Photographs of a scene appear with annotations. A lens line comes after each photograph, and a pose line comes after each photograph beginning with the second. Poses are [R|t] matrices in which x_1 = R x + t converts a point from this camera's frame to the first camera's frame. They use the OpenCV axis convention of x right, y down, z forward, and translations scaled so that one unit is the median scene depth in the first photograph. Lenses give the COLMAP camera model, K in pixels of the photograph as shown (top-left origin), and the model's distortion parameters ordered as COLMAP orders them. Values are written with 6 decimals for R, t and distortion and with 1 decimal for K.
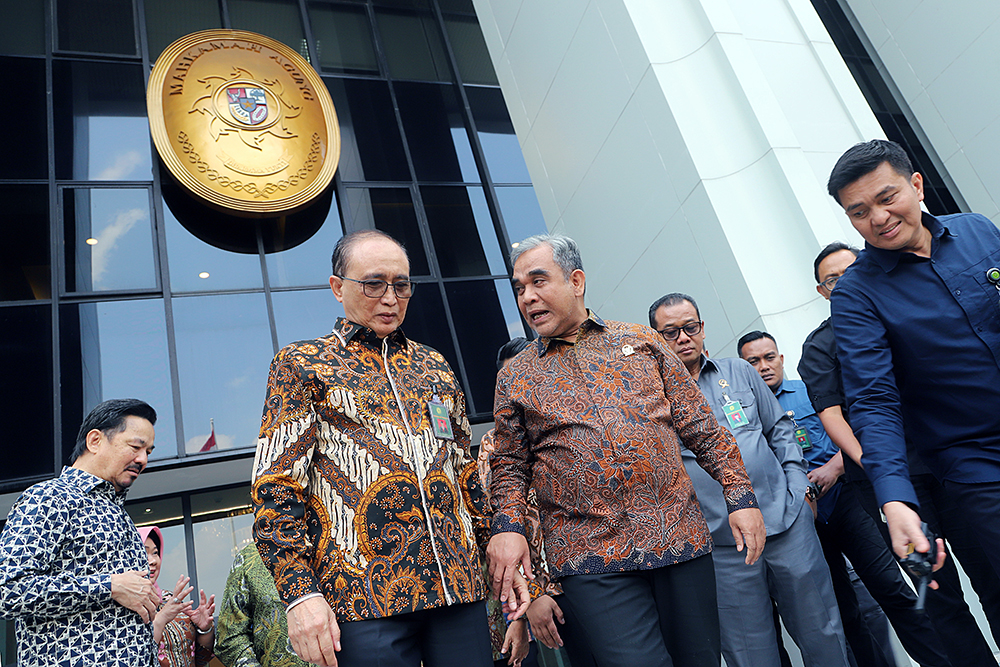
lens RADIAL K [[682.4, 0, 500.0], [0, 682.4, 333.5], [0, 0, 1]] dist [0.026896, 0.003522]
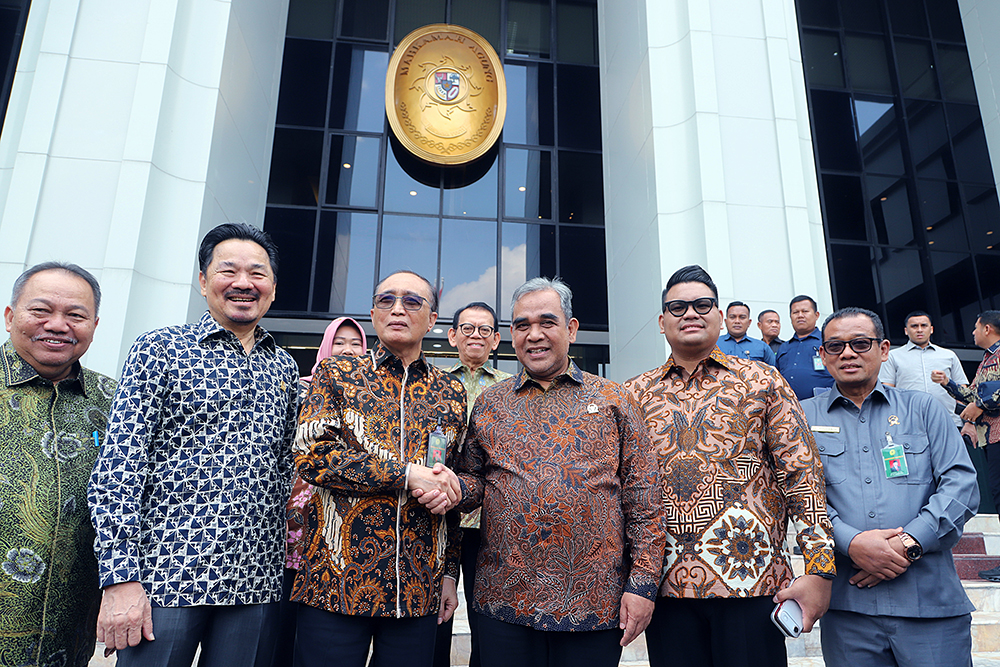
lens RADIAL K [[682.4, 0, 500.0], [0, 682.4, 333.5], [0, 0, 1]] dist [0.026896, 0.003522]
pose [[0.936058, 0.182543, -0.300789, 0.265782], [-0.140968, 0.977846, 0.154743, -0.059840], [0.322373, -0.102447, 0.941053, -0.374535]]
